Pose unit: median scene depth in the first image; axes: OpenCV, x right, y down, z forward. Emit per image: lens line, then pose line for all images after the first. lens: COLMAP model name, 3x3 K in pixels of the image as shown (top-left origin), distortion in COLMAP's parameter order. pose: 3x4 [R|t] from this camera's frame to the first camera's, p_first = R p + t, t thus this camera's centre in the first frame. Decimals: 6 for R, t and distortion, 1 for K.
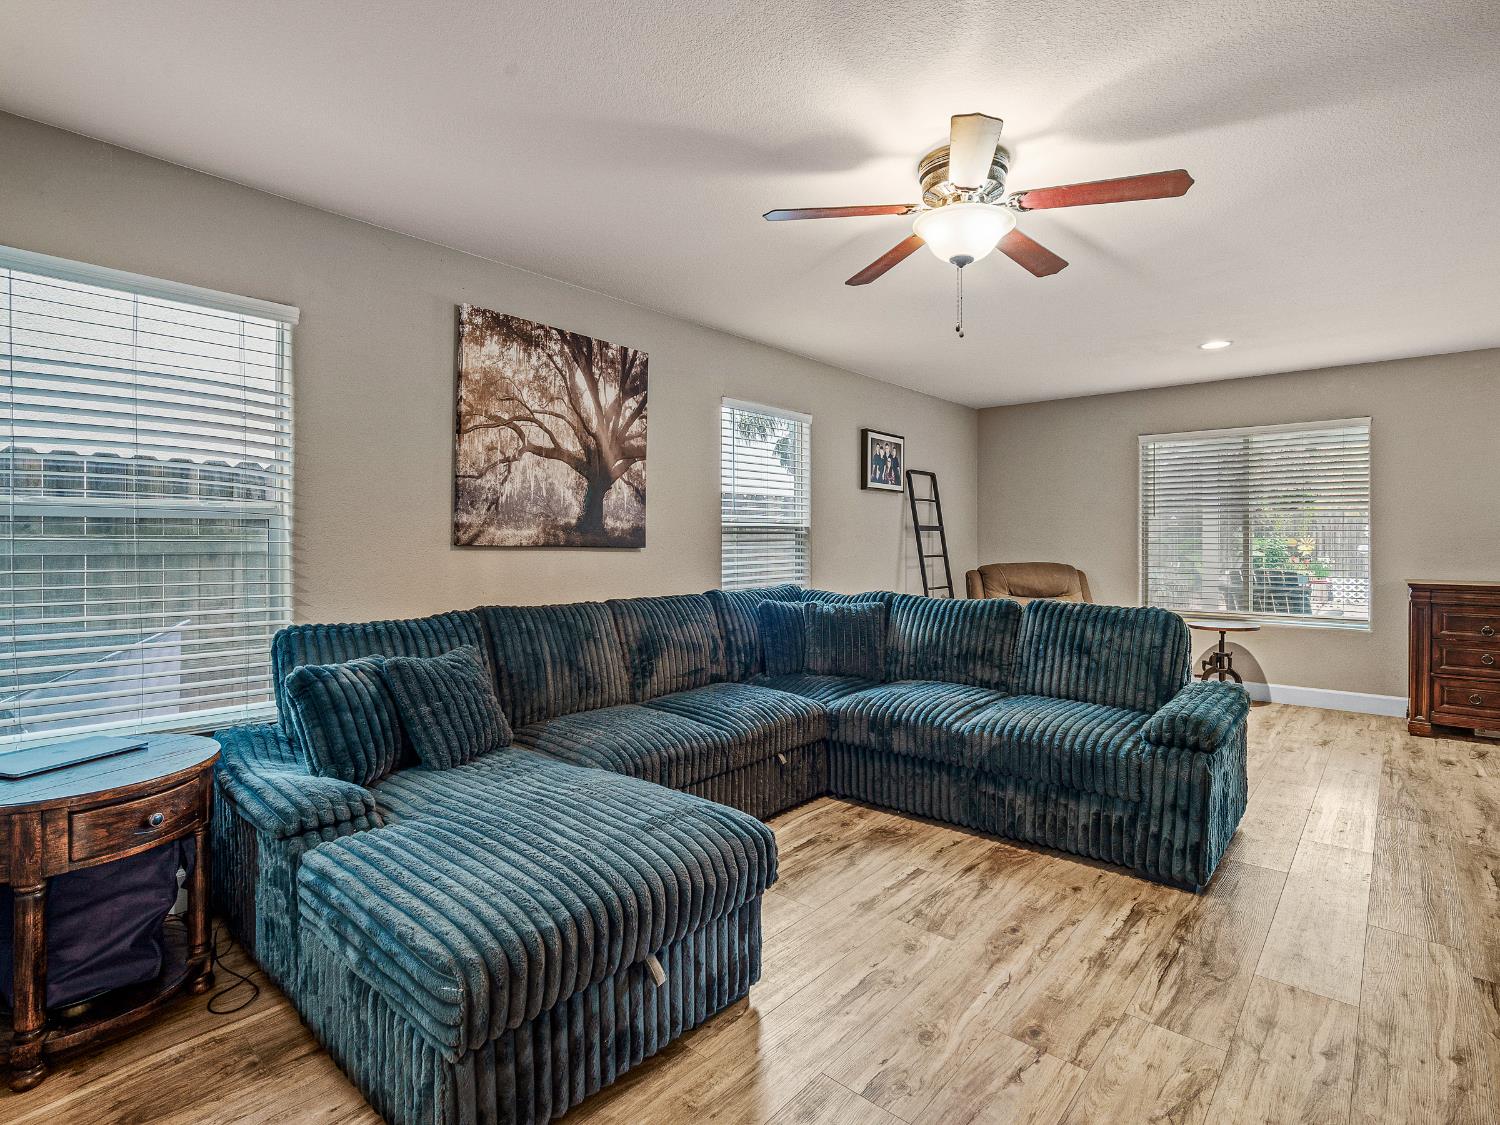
lens RADIAL K [[736.7, 0, 750.0], [0, 736.7, 562.5], [0, 0, 1]] dist [-0.000482, 0.001369]
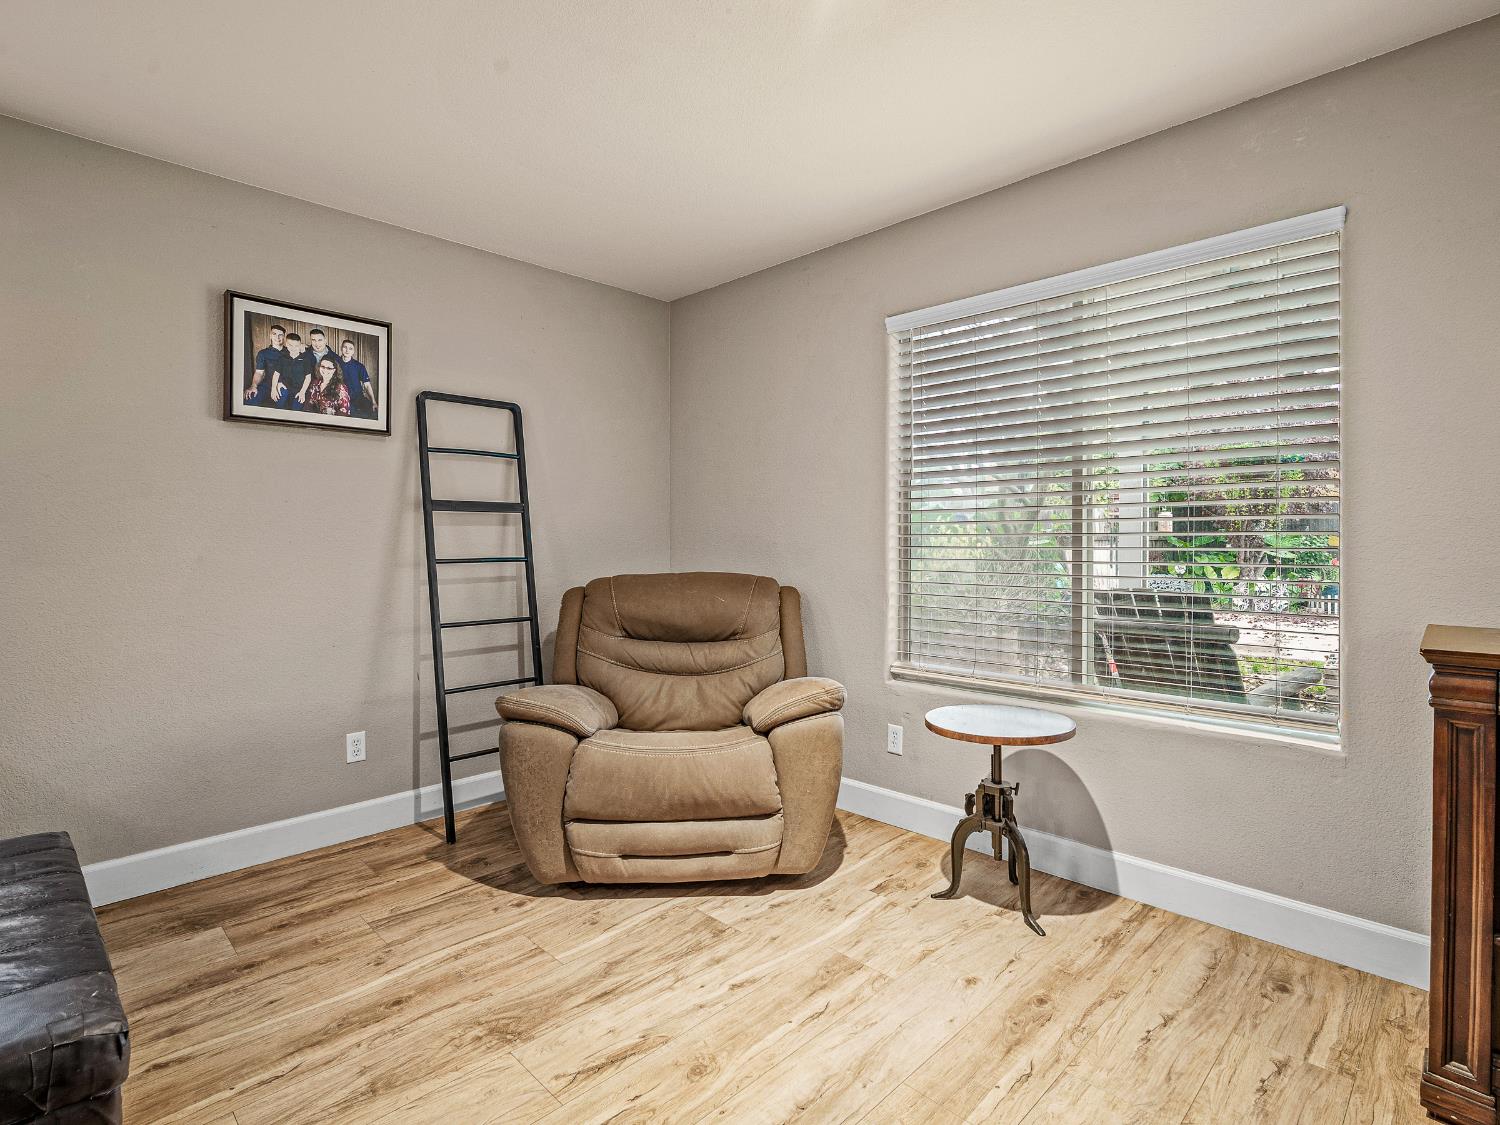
lens RADIAL K [[760.6, 0, 746.8], [0, 760.6, 535.5], [0, 0, 1]] dist [0.056896, 0.000636]
pose [[0.998292, 0.003200, -0.058326, 0.481751], [-0.005009, 0.999510, -0.030896, -0.010623], [0.058198, 0.031135, 0.997819, 0.489430]]
